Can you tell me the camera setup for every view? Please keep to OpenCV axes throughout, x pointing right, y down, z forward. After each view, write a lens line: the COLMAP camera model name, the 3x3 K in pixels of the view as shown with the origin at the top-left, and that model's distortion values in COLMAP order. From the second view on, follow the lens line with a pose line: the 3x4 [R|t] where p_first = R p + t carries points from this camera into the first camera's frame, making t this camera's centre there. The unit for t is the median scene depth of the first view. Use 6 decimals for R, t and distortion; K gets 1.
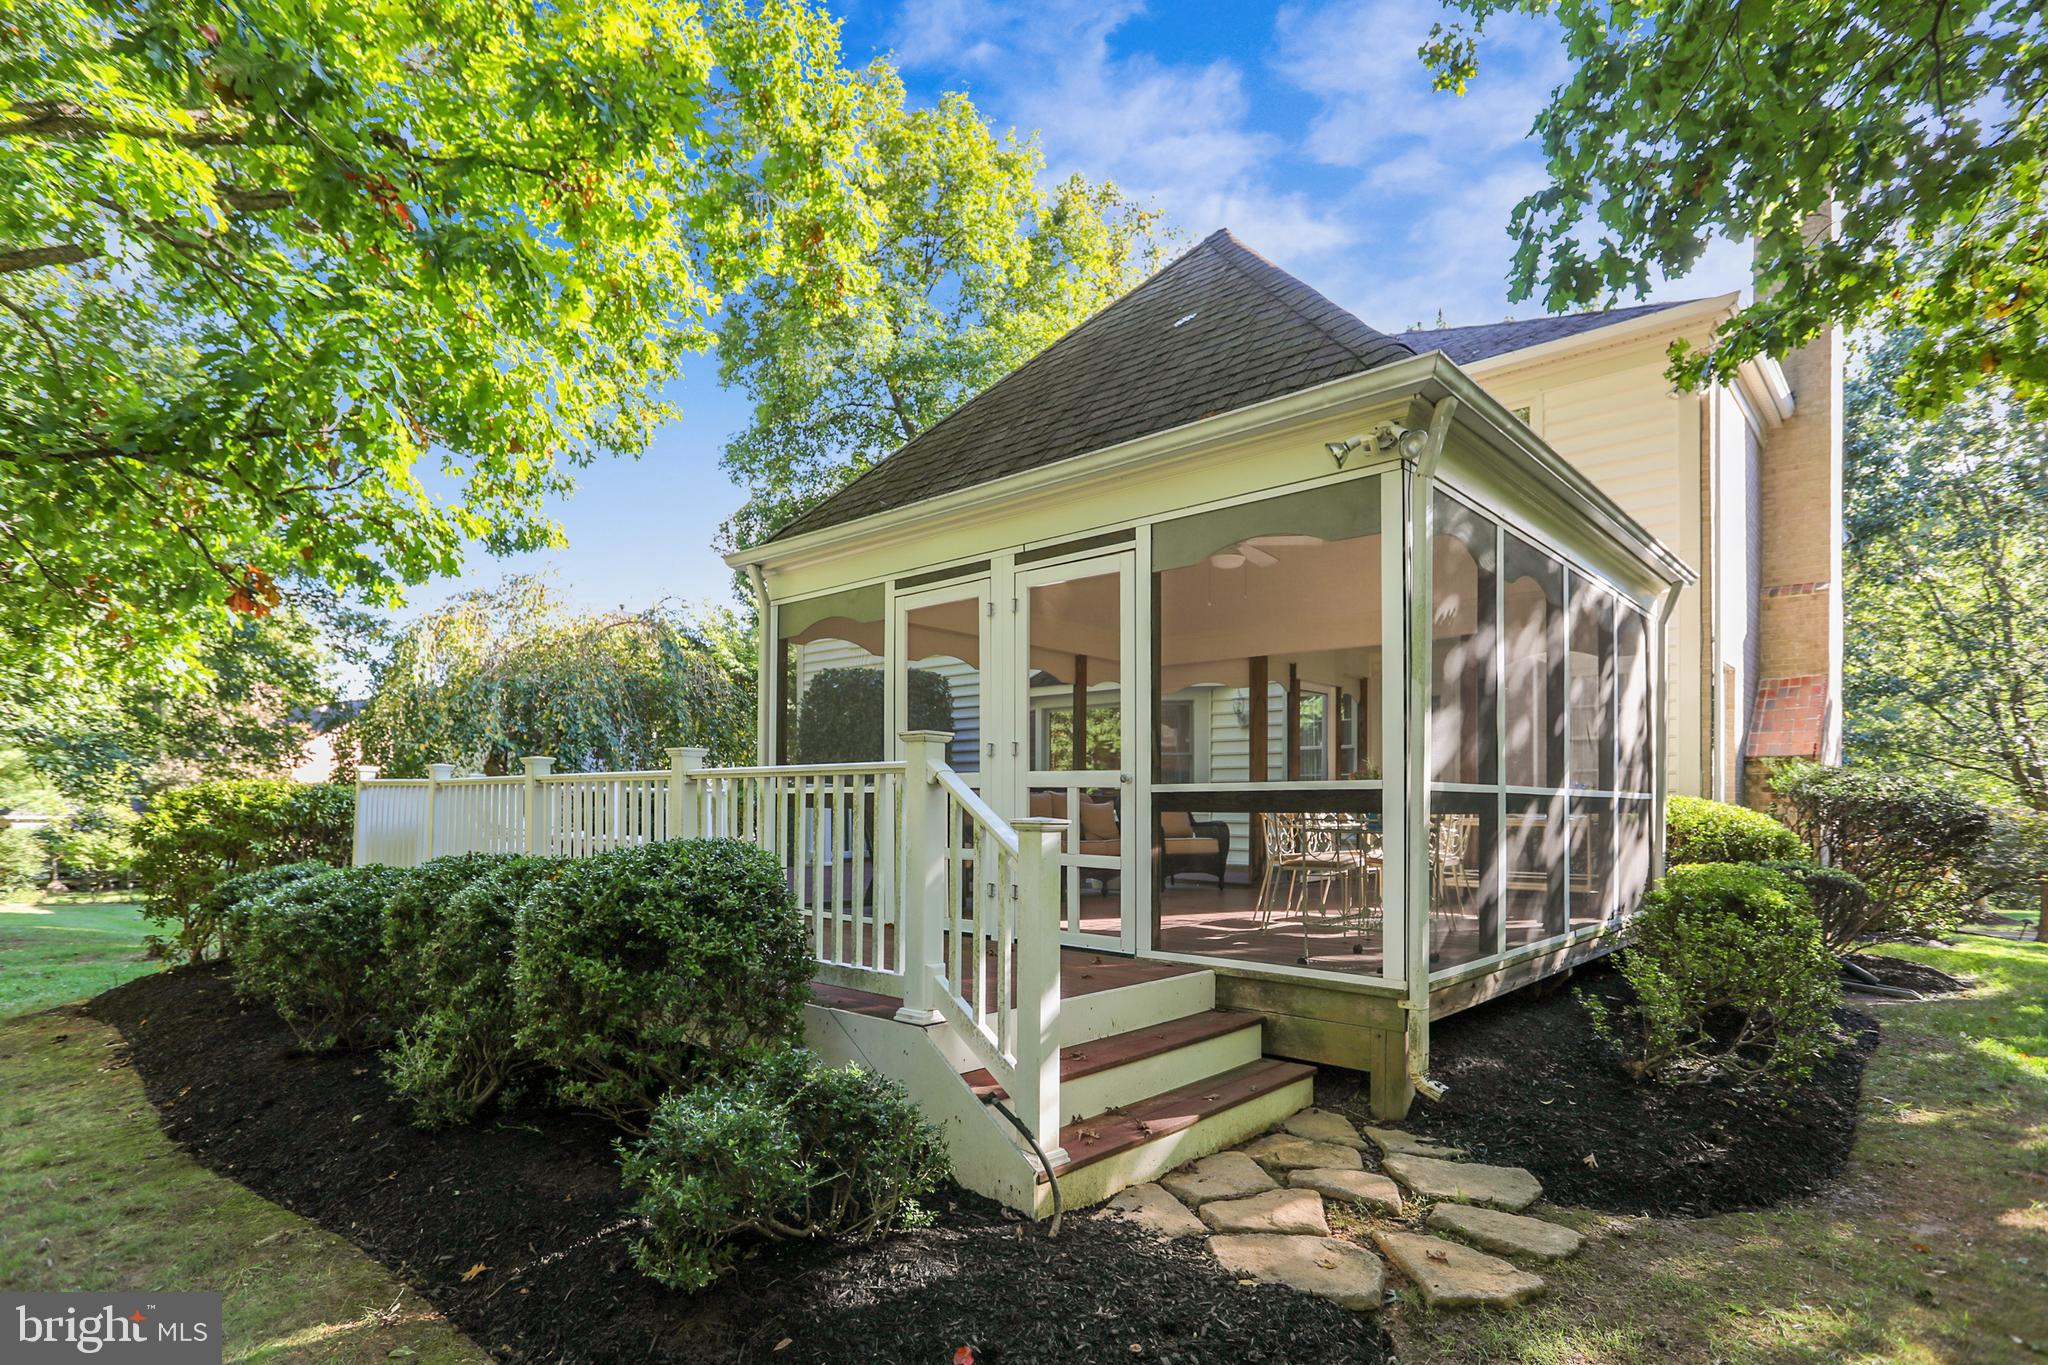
lens RADIAL K [[1023.6, 0, 1021.9], [0, 1023.6, 809.9], [0, 0, 1]] dist [-0.000751, -0.000160]
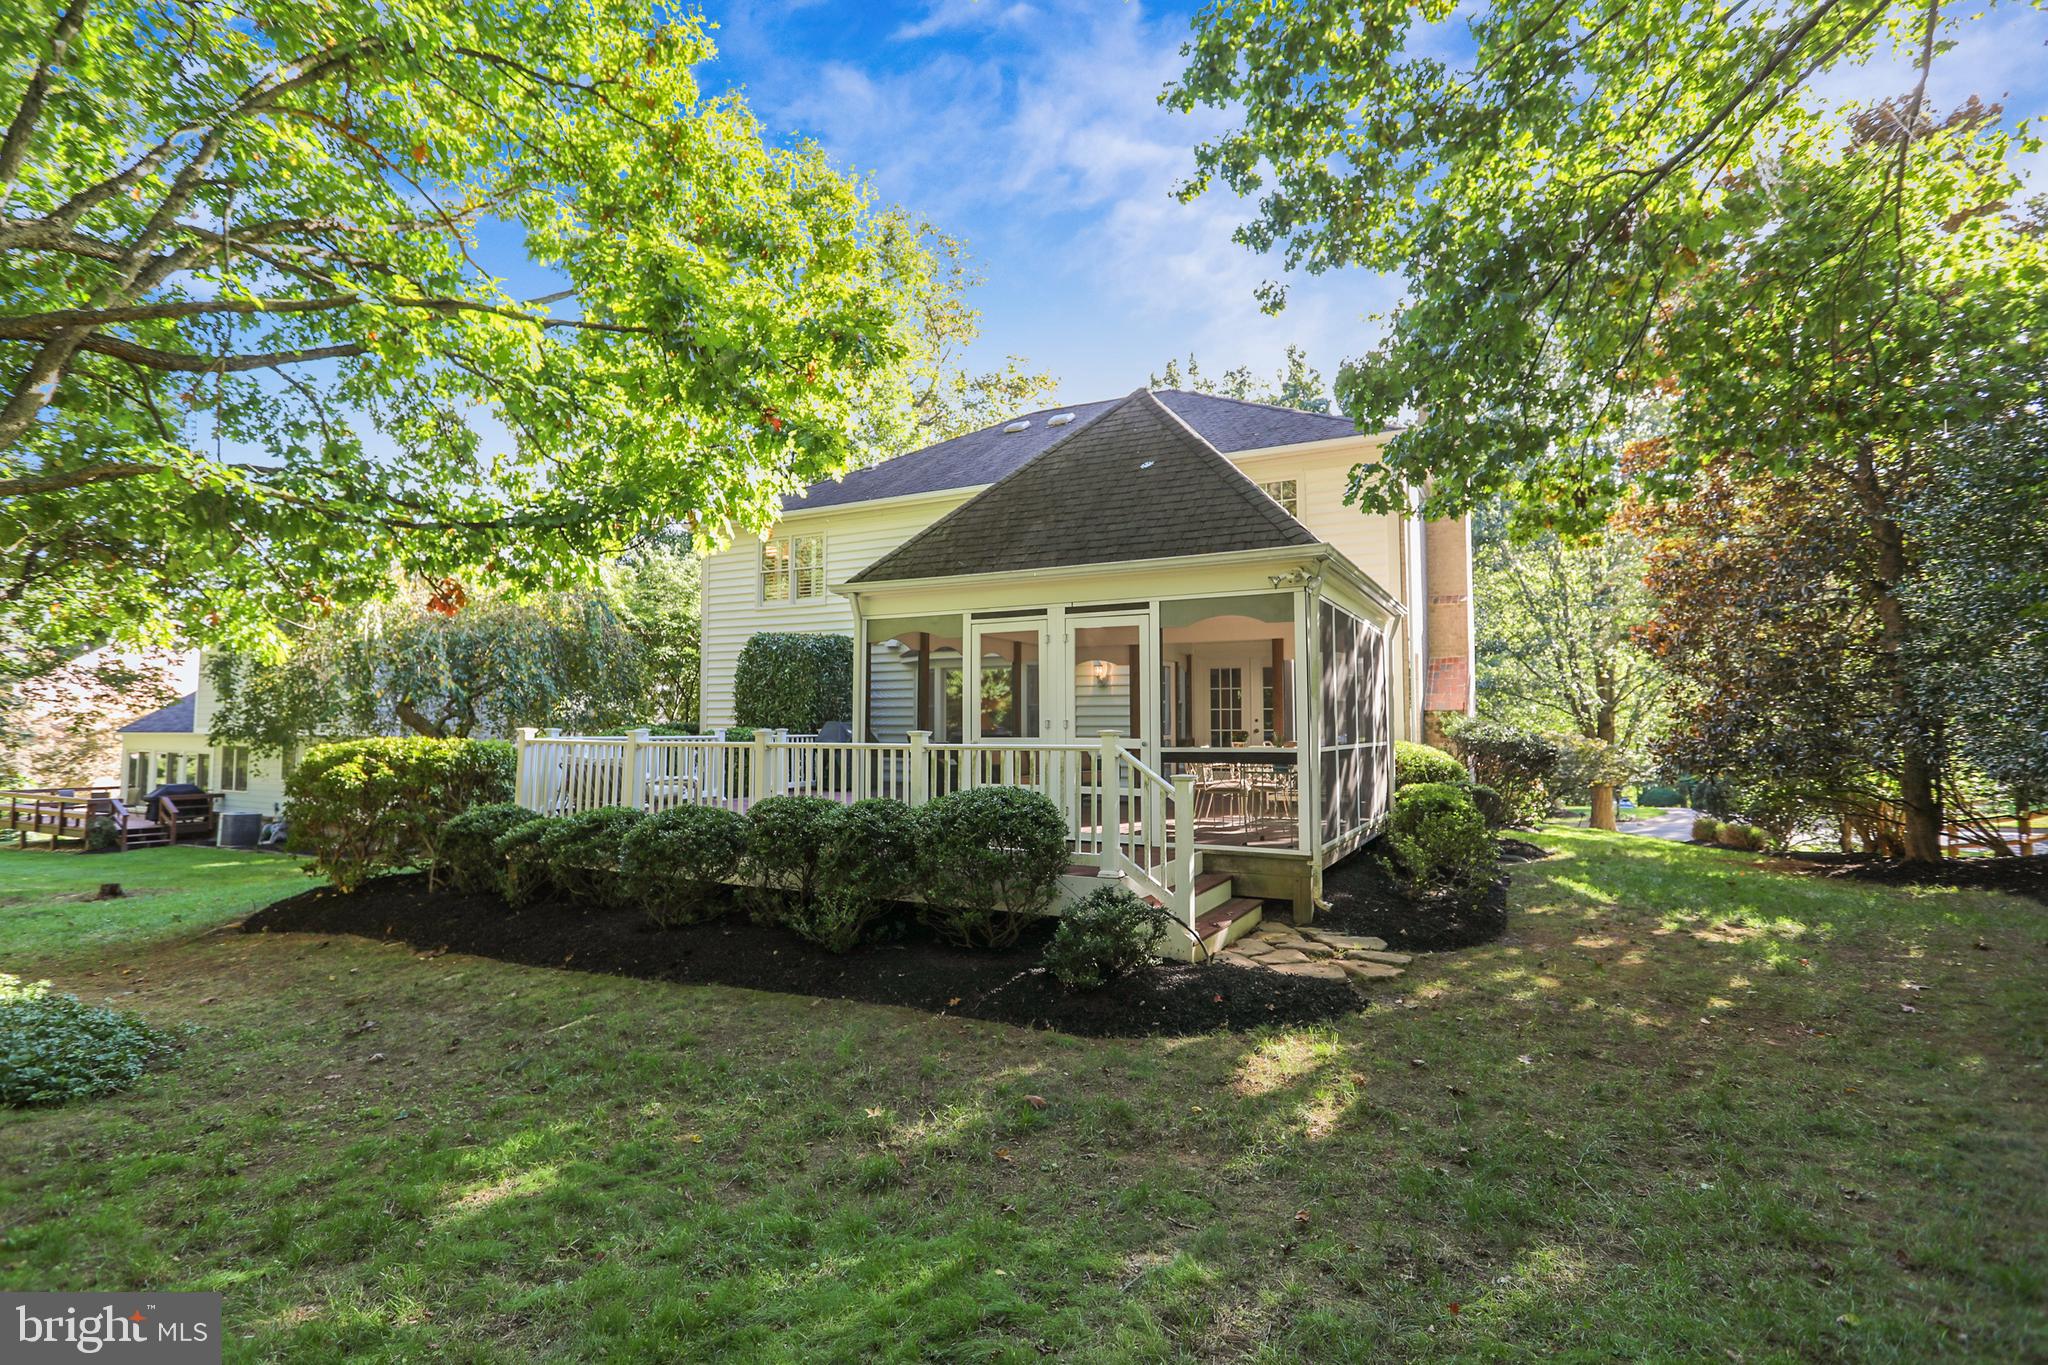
lens RADIAL K [[952.9, 0, 1024.0], [0, 952.9, 682.5], [0, 0, 1]] dist [-0.000260, -0.000100]
pose [[0.969888, 0.006853, 0.243455, -0.362179], [0.006109, 0.998605, -0.052446, -0.037407], [-0.243475, 0.052353, 0.968493, -0.389170]]
